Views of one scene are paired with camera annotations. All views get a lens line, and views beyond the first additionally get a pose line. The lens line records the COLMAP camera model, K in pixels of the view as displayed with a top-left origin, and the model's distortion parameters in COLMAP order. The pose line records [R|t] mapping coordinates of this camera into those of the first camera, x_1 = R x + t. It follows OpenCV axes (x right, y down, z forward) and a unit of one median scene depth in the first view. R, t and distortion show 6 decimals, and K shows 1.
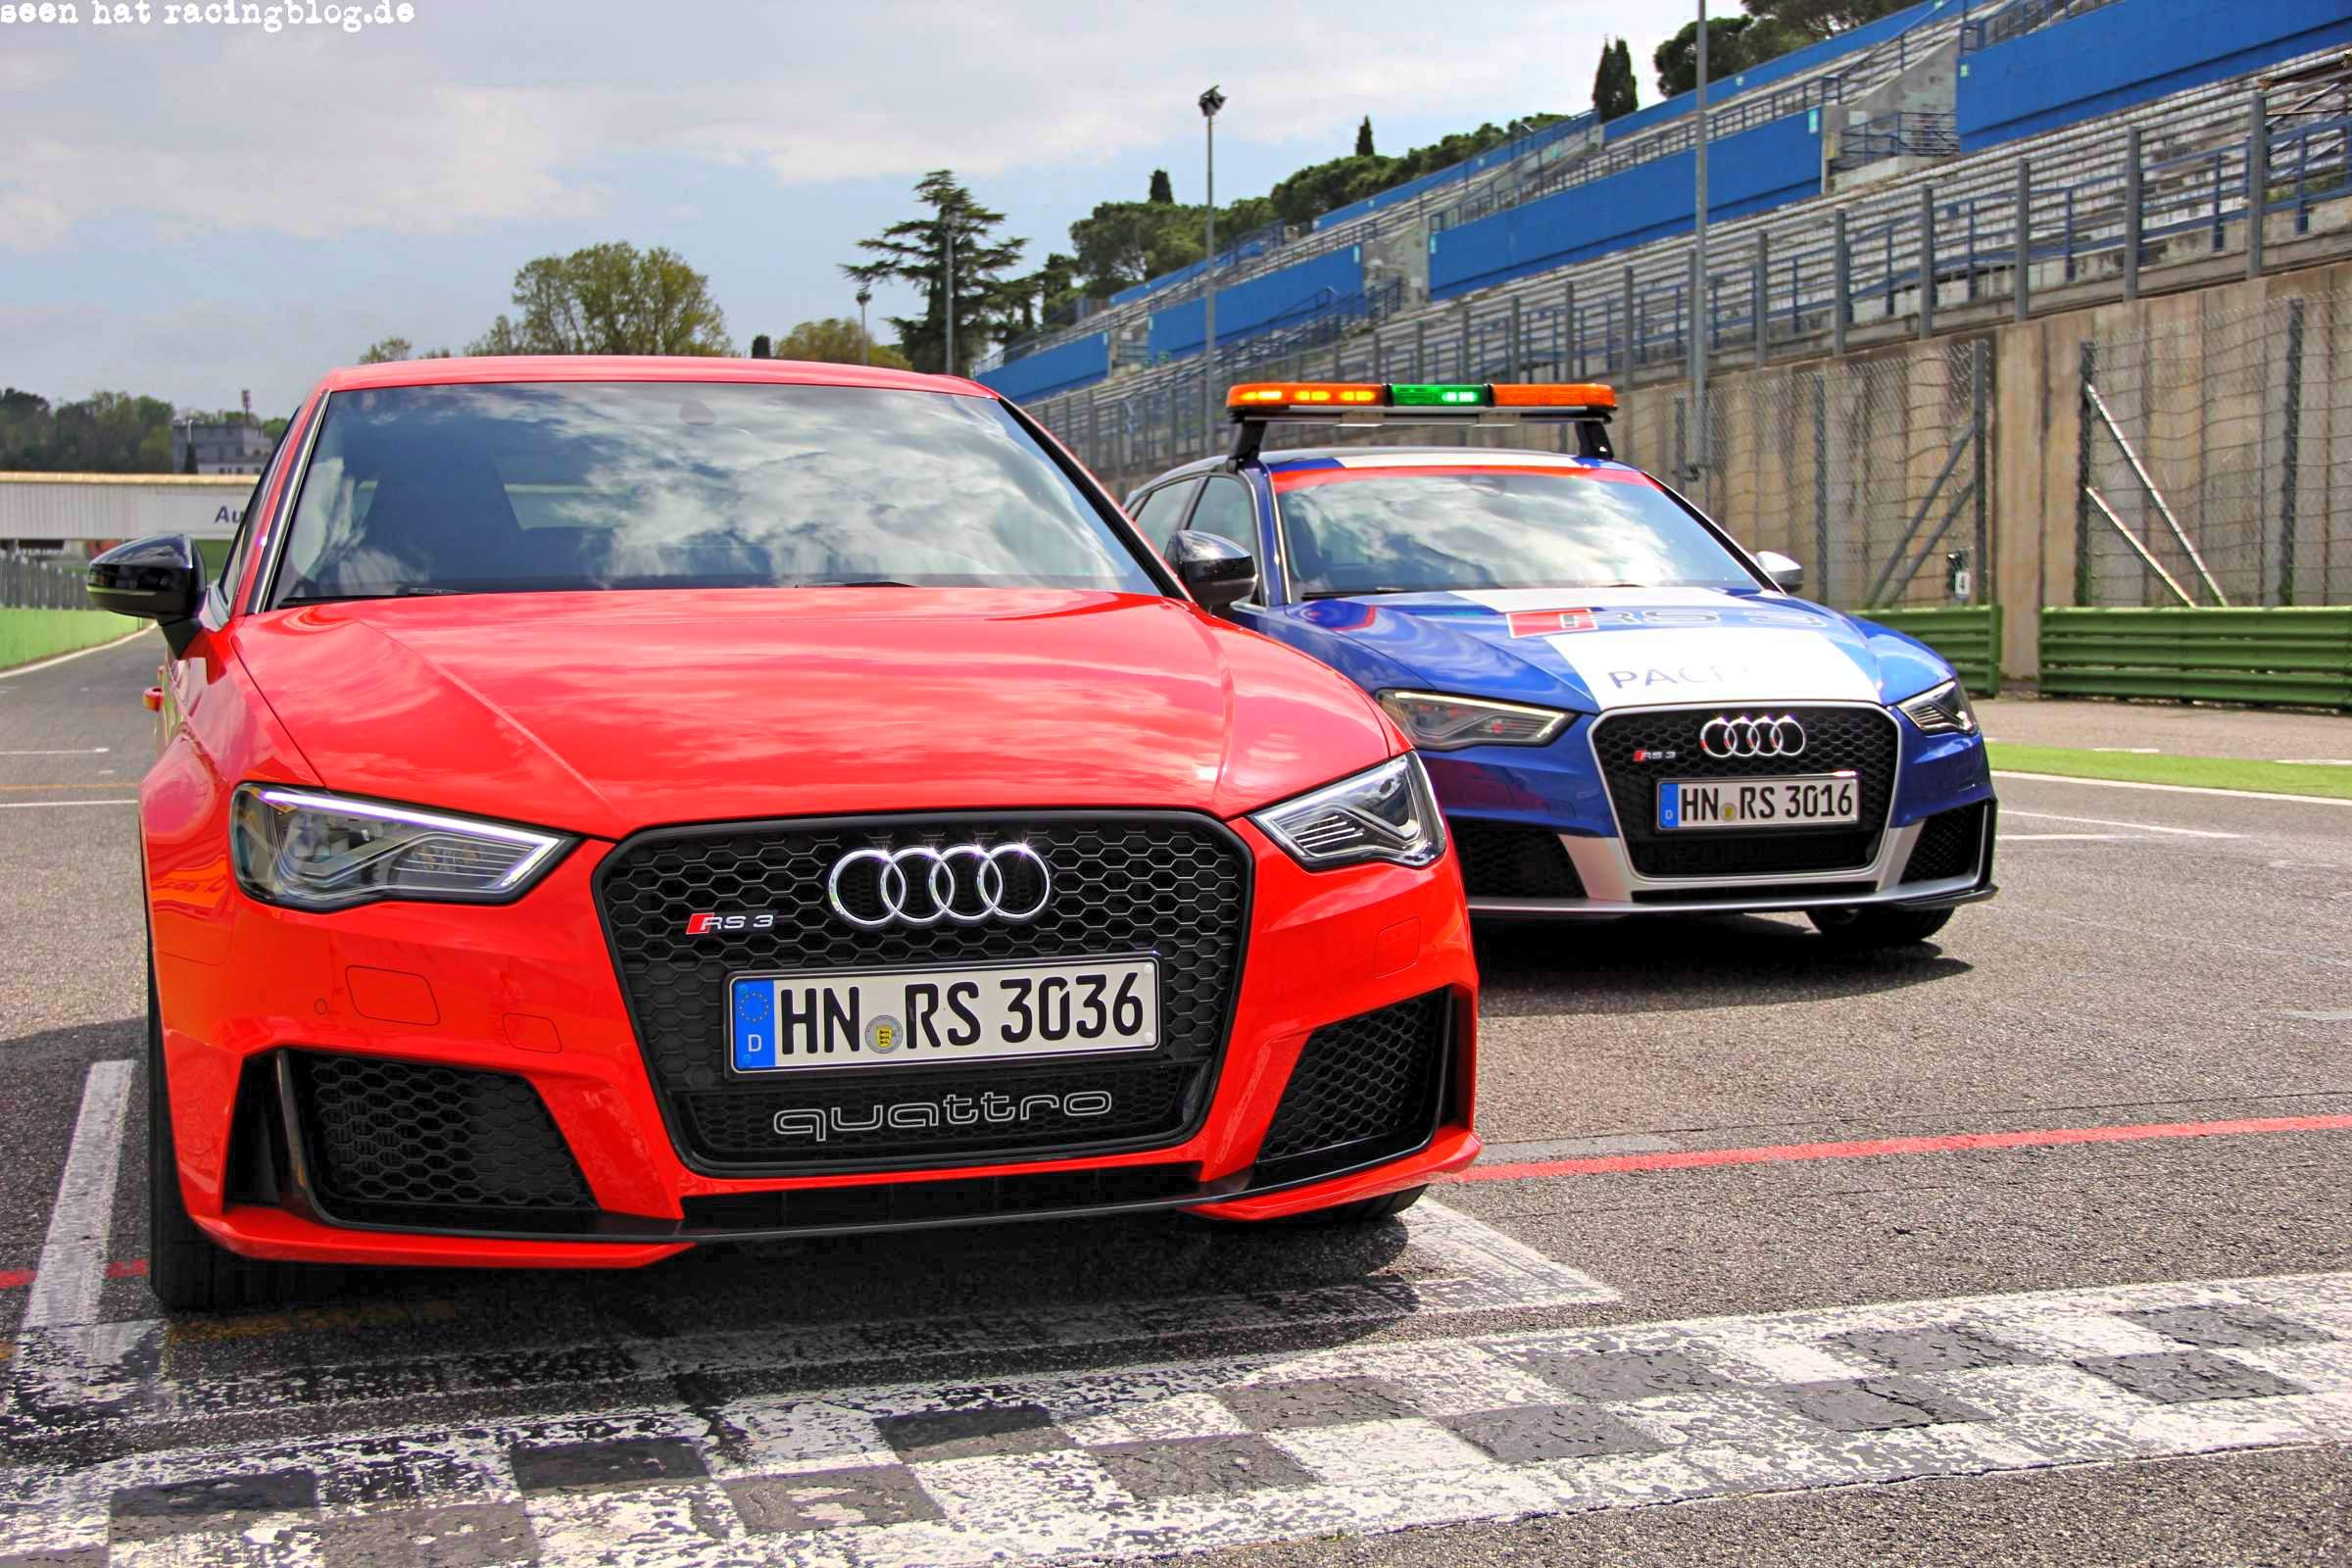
lens RADIAL K [[3031.2, 0, 1140.6], [0, 3031.2, 797.4], [0, 0, 1]] dist [0.091447, 0.092461]
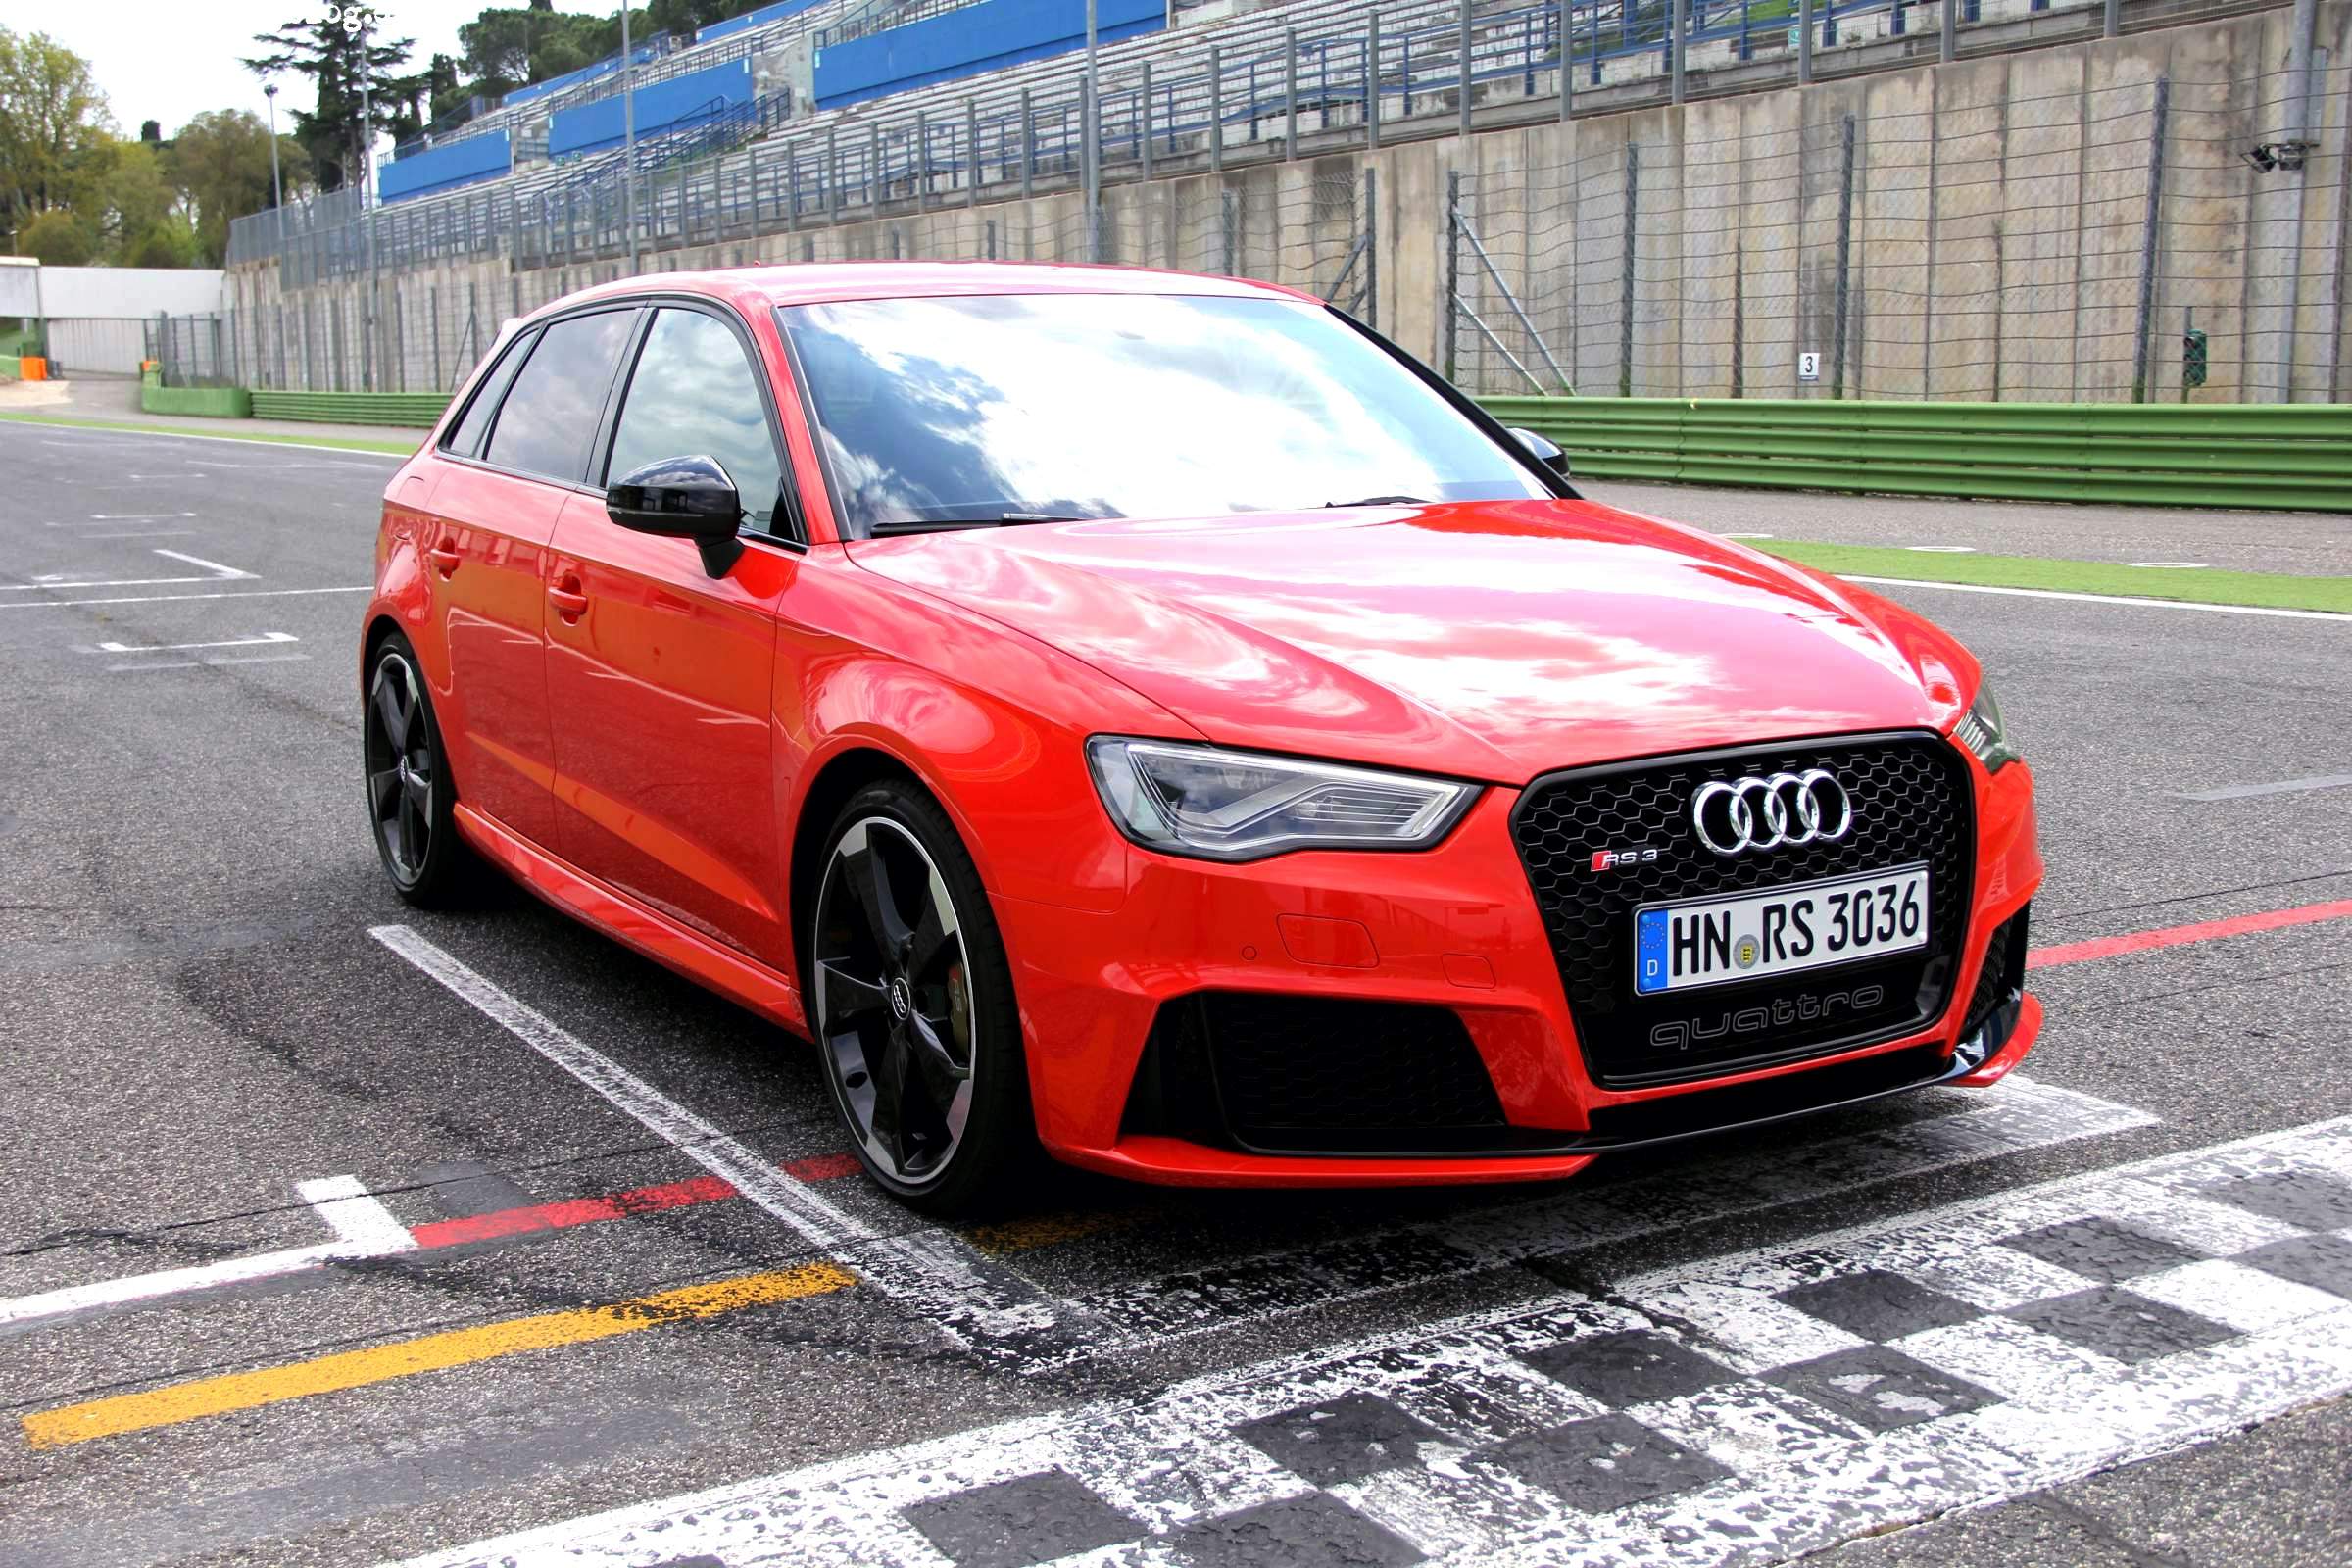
lens RADIAL K [[2632.2, 0, 1176.0], [0, 2632.2, 784.0], [0, 0, 1]] dist [-0.045325, 0.332844]
pose [[0.971276, -0.038845, 0.234765, -0.490727], [0.017511, 0.995579, 0.092284, -0.071770], [-0.237311, -0.085523, 0.967662, 0.127250]]
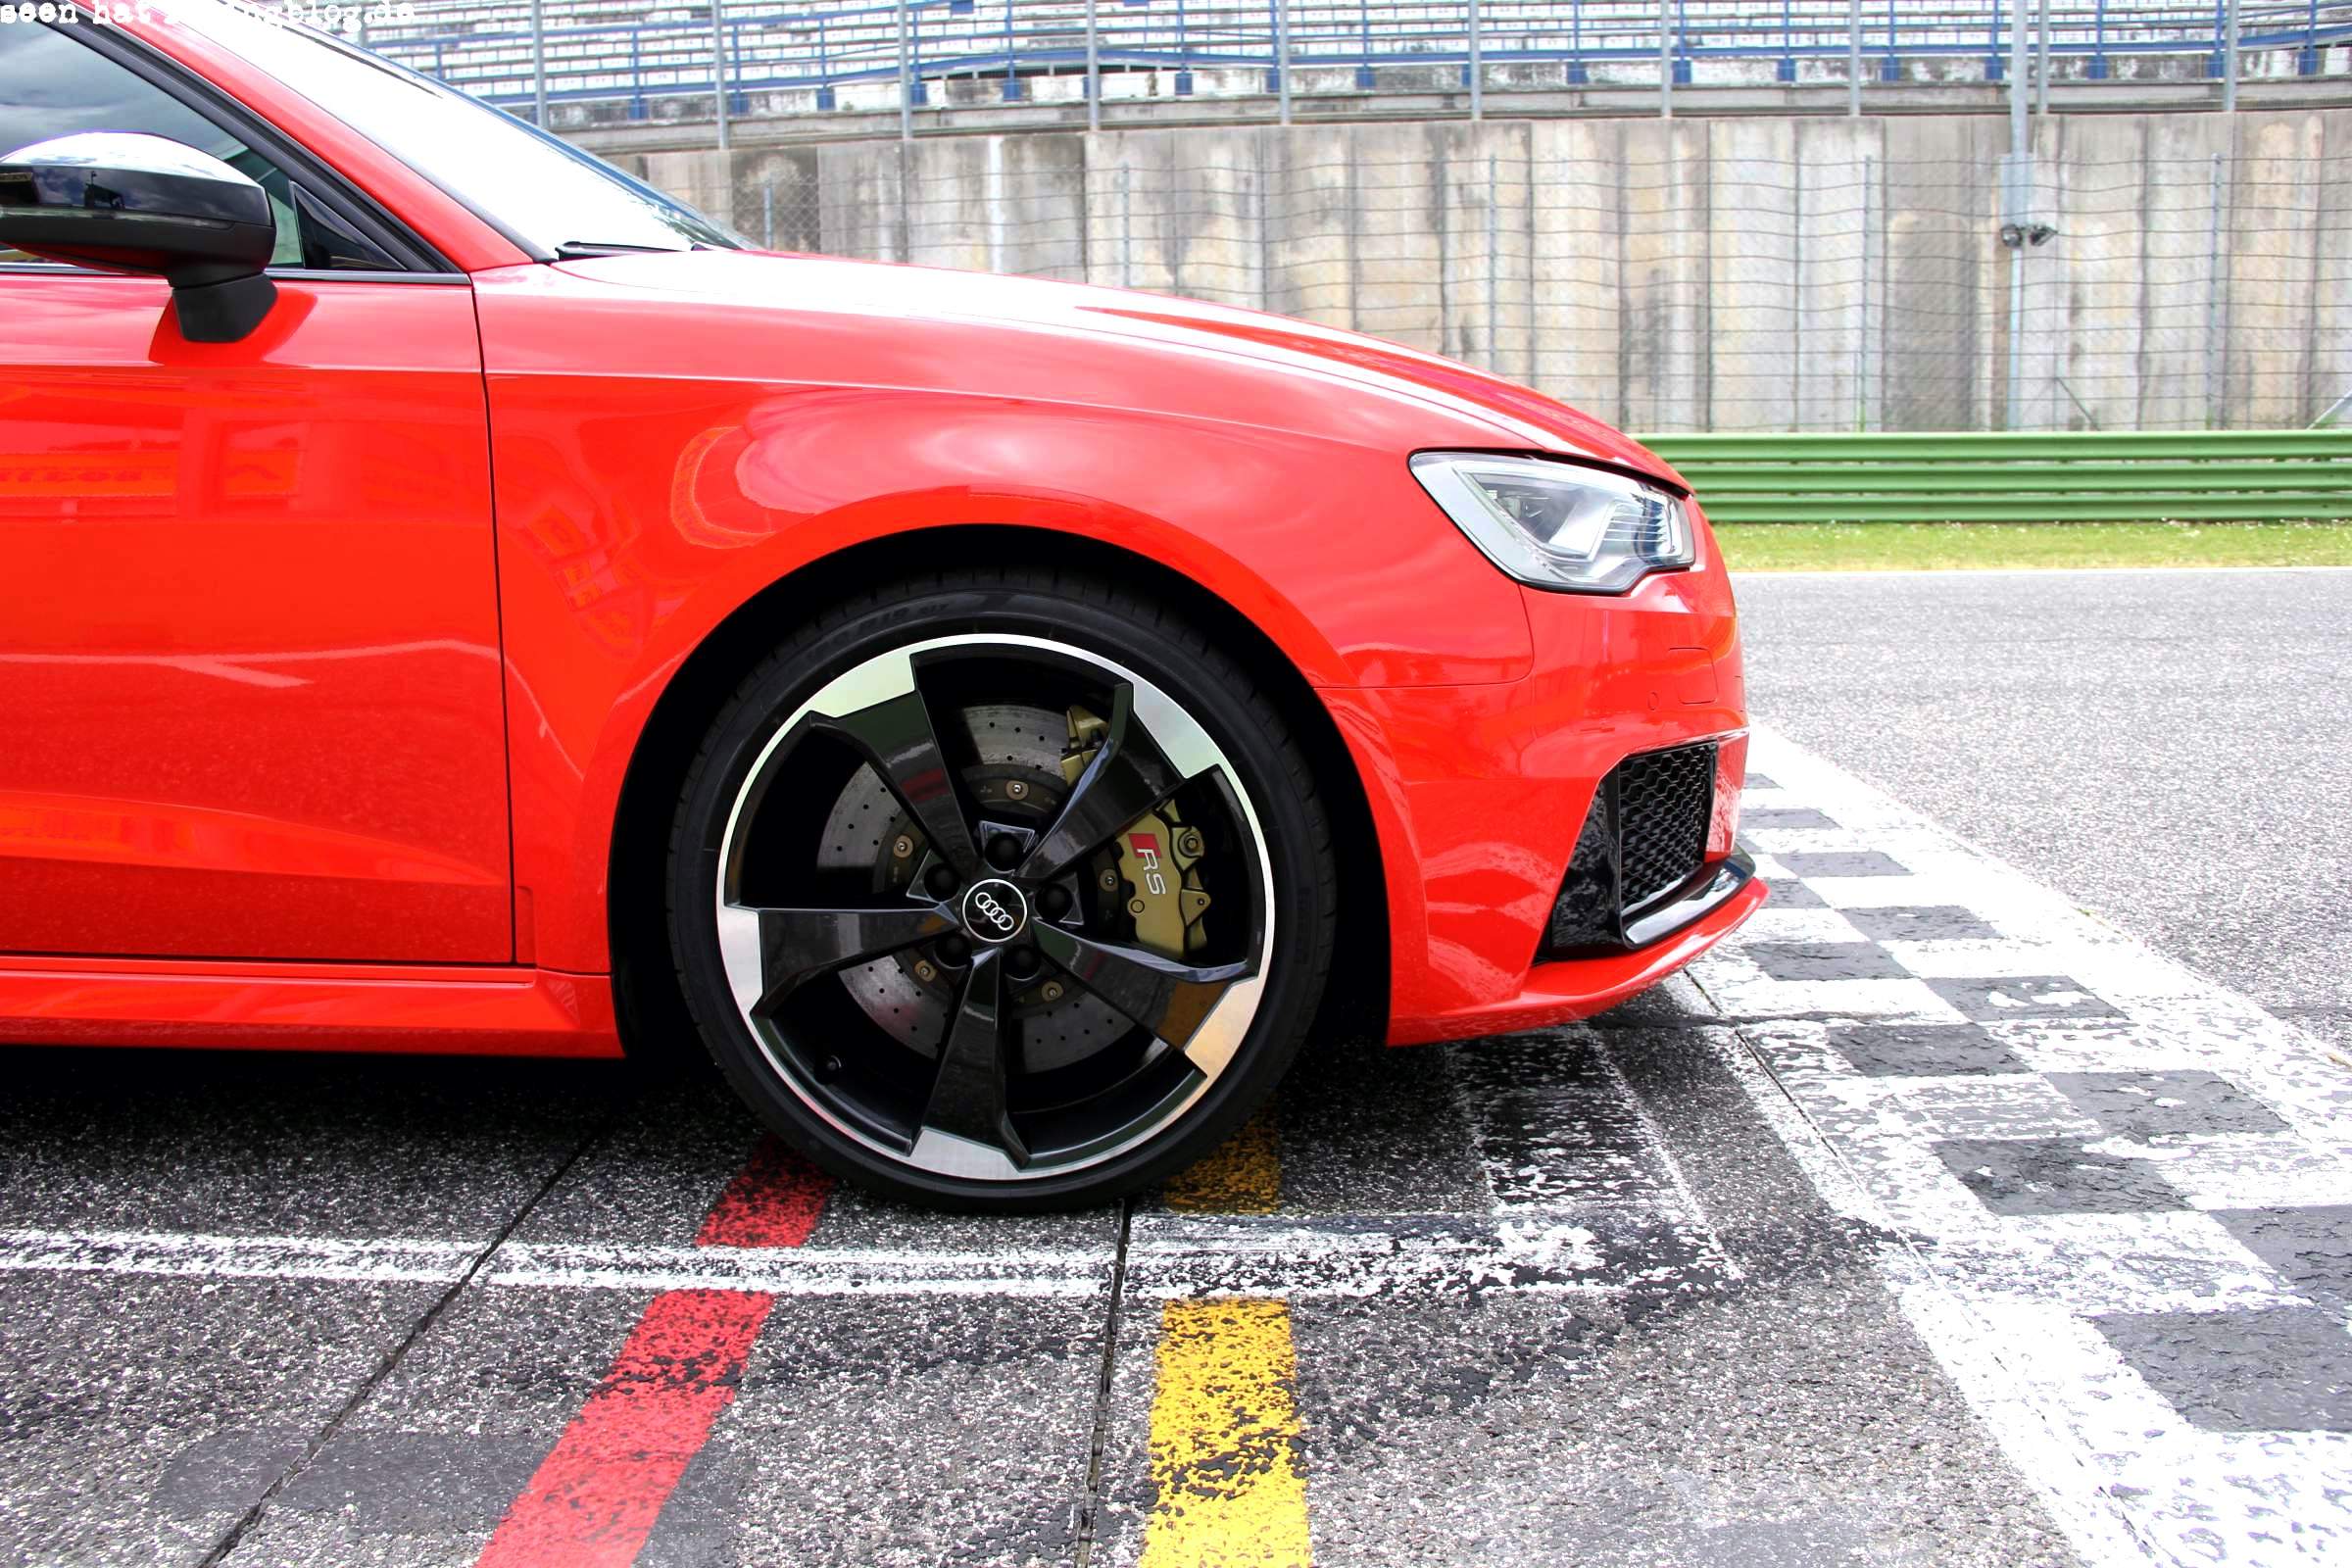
lens RADIAL K [[1953.1, 0, 1174.2], [0, 1953.1, 650.5], [0, 0, 1]] dist [-0.165659, 0.126857]
pose [[0.321070, -0.103718, 0.941359, -0.803949], [0.068200, 0.993936, 0.086250, -0.001945], [-0.944597, 0.036508, 0.326197, 0.923203]]
